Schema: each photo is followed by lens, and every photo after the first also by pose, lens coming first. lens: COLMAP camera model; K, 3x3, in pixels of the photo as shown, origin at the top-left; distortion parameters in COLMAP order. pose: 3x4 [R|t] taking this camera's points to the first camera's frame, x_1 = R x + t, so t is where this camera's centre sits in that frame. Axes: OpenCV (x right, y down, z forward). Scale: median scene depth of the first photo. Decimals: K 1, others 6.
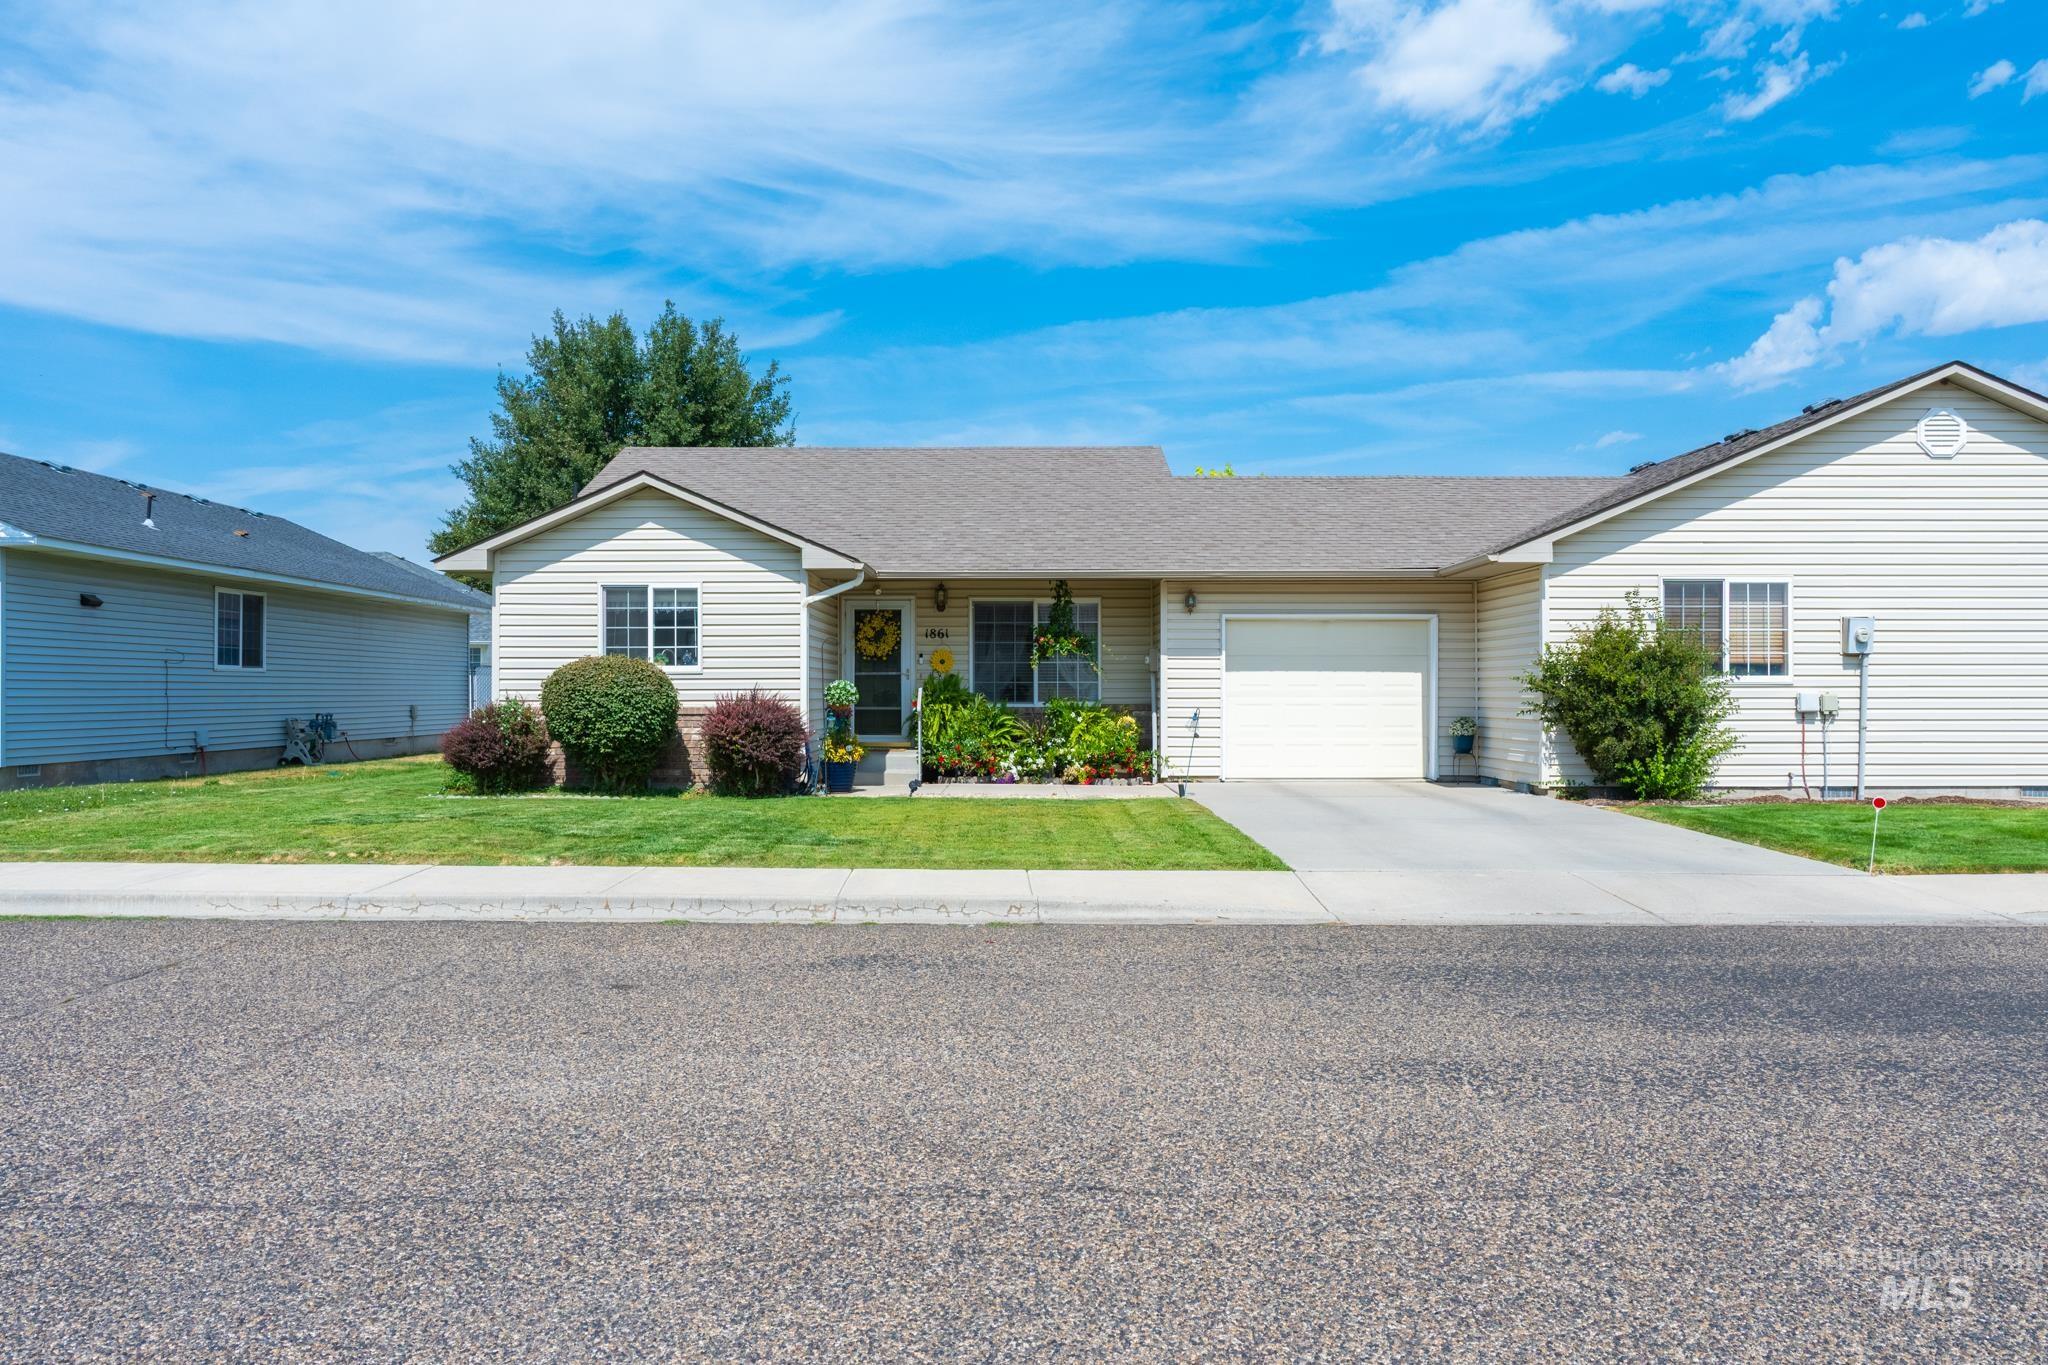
lens RADIAL K [[1511.6, 0, 1036.4], [0, 1511.6, 689.2], [0, 0, 1]] dist [-0.010399, -0.000206]
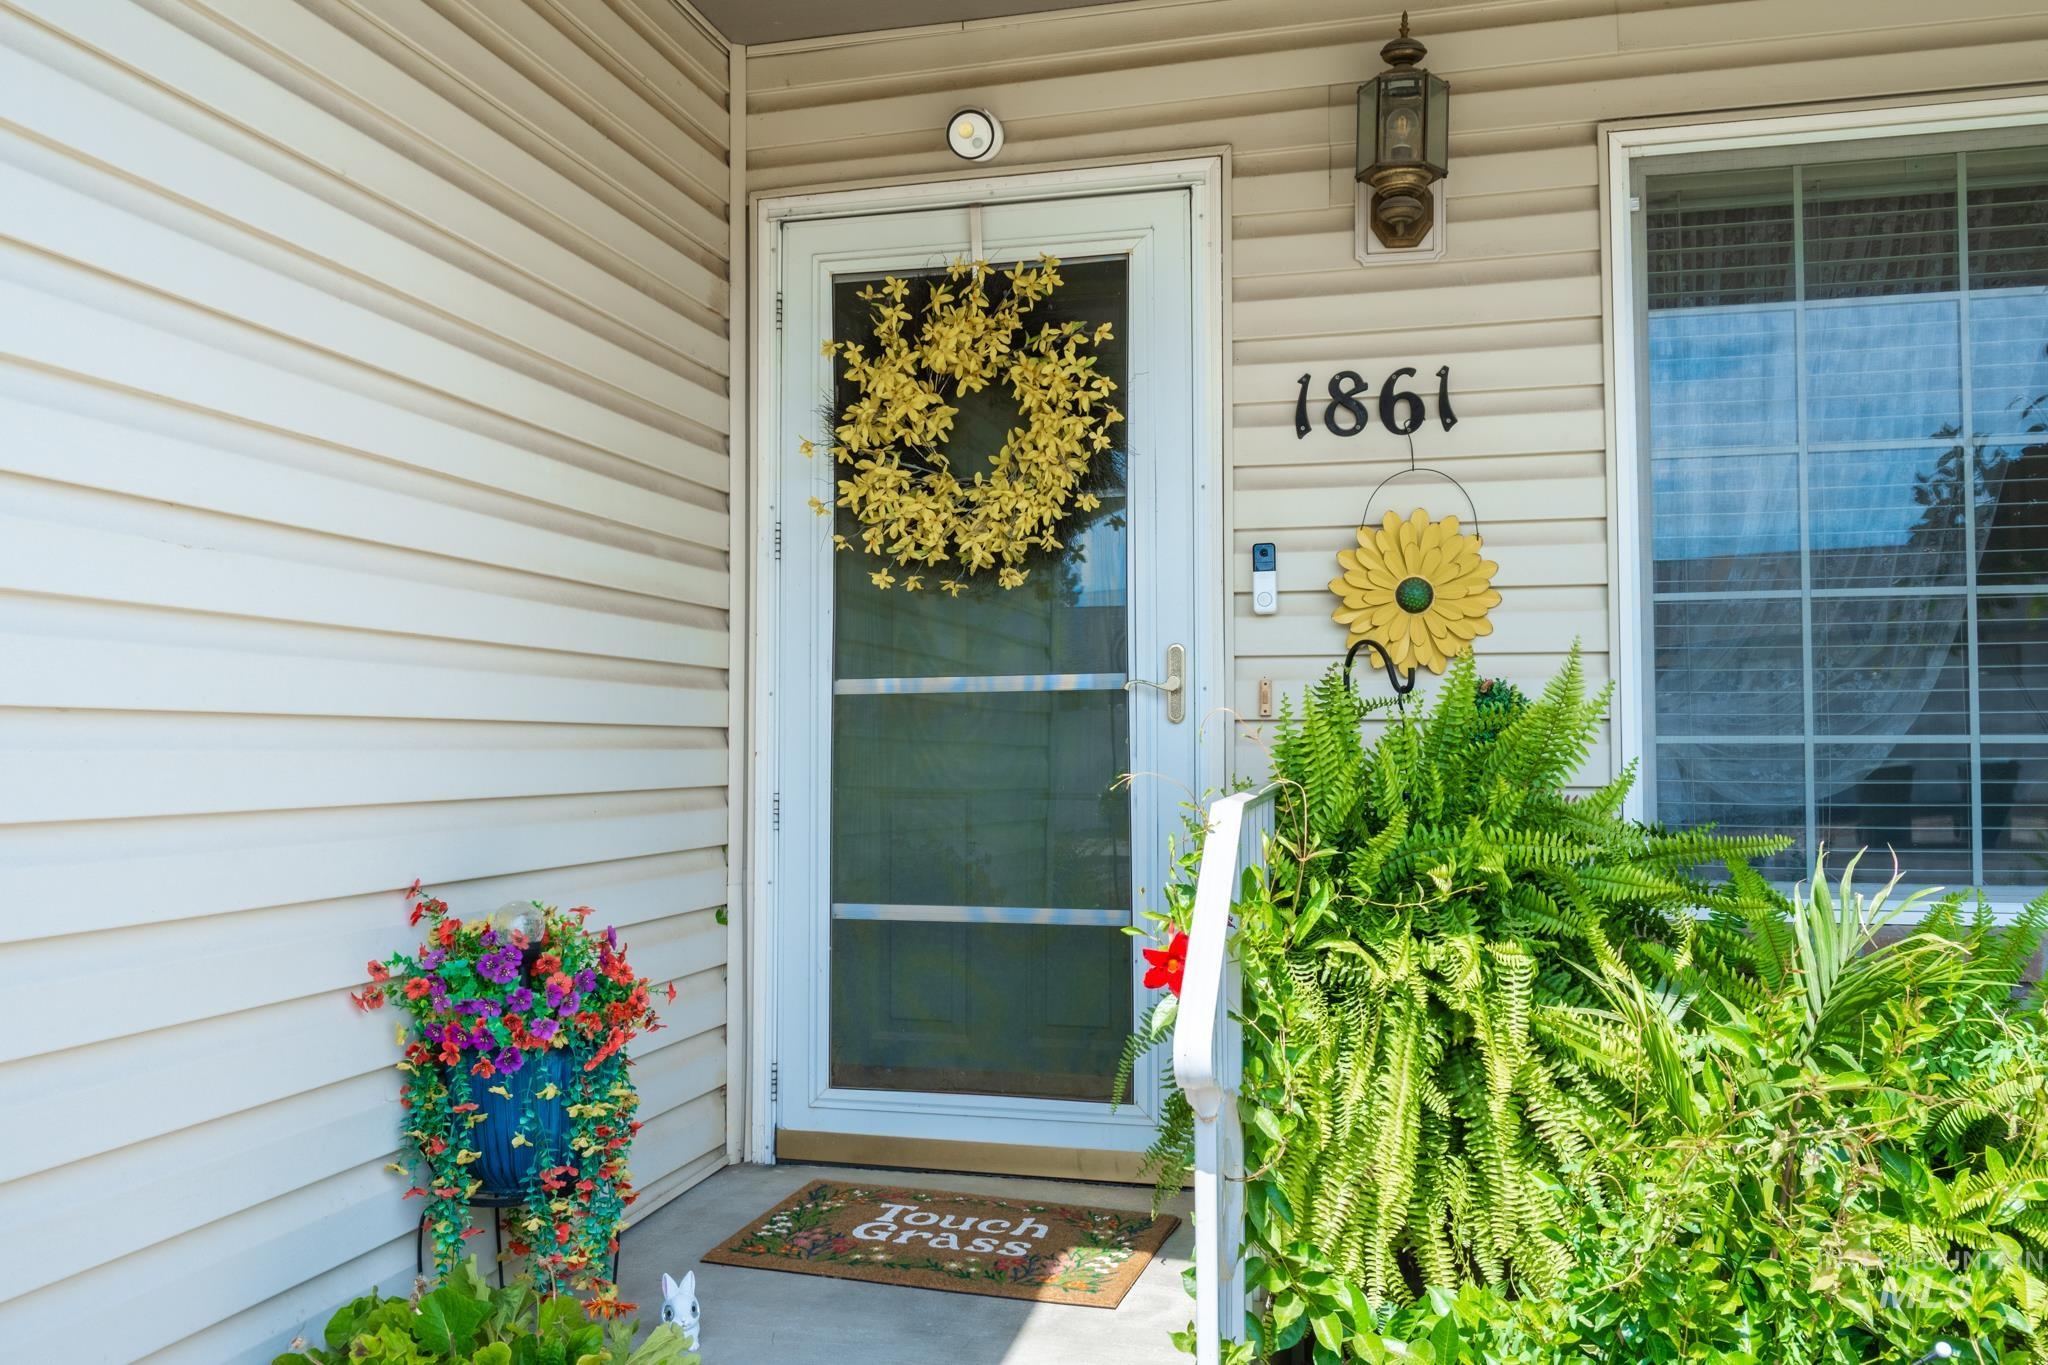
lens RADIAL K [[1669.3, 0, 1016.5], [0, 1669.3, 670.0], [0, 0, 1]] dist [-0.001476, 0.000268]
pose [[0.969854, -0.012789, -0.243350, -0.064225], [0.002696, 0.999124, -0.041763, -0.004979], [0.243671, 0.039848, 0.969039, 0.890863]]
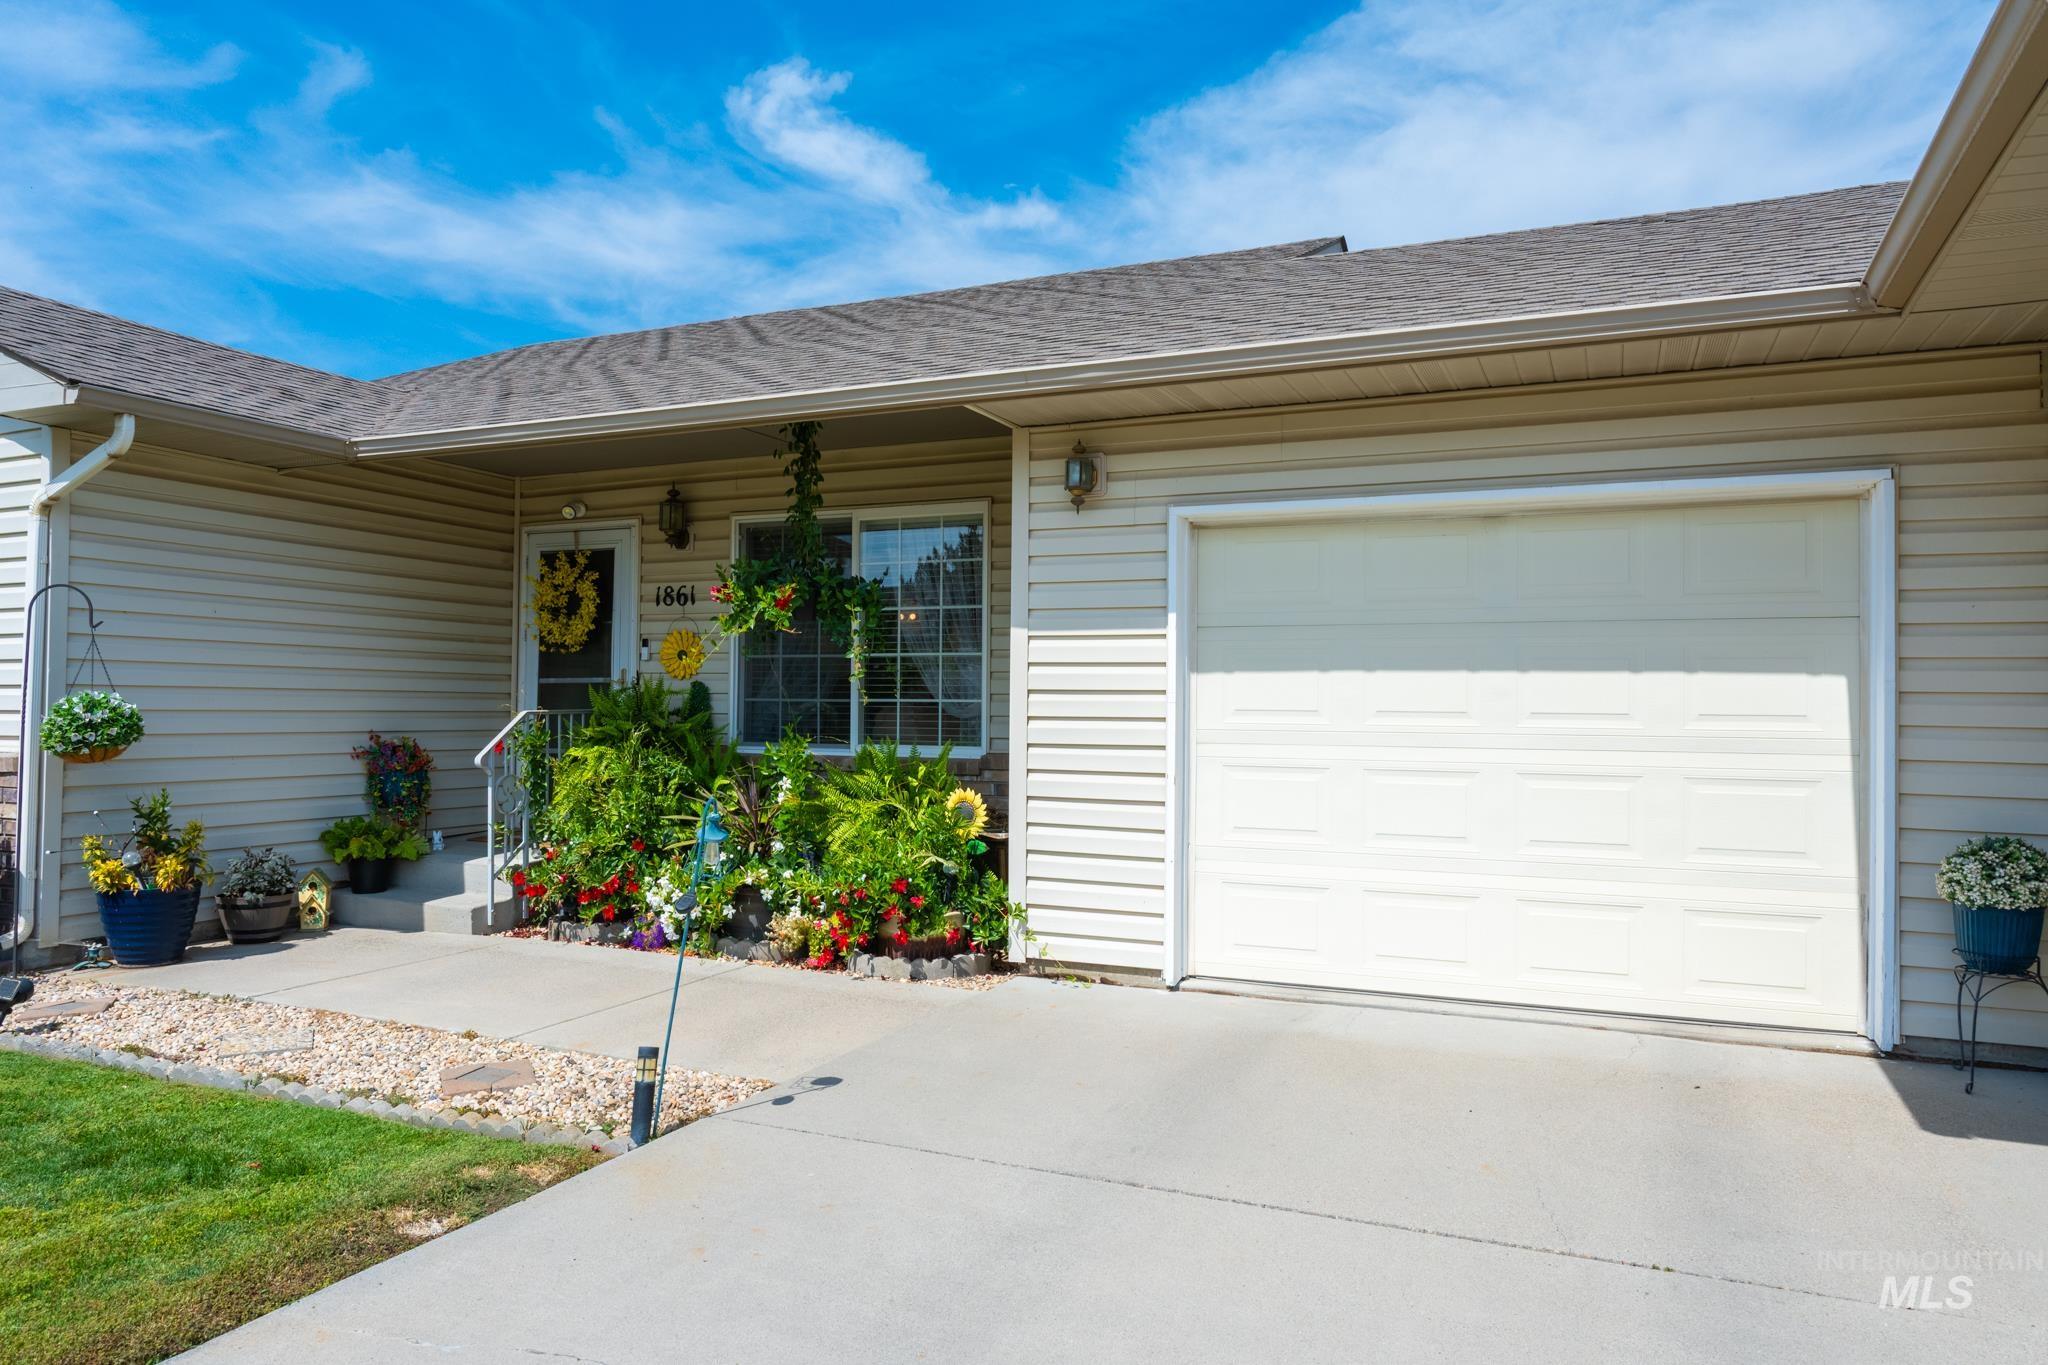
lens RADIAL K [[1358.4, 0, 1025.2], [0, 1358.4, 670.8], [0, 0, 1]] dist [-0.013580, 0.005919]
pose [[0.912184, -0.003140, -0.409768, 0.220823], [-0.008107, 0.999637, -0.025707, -0.003599], [0.409700, 0.026771, 0.911827, 0.700242]]
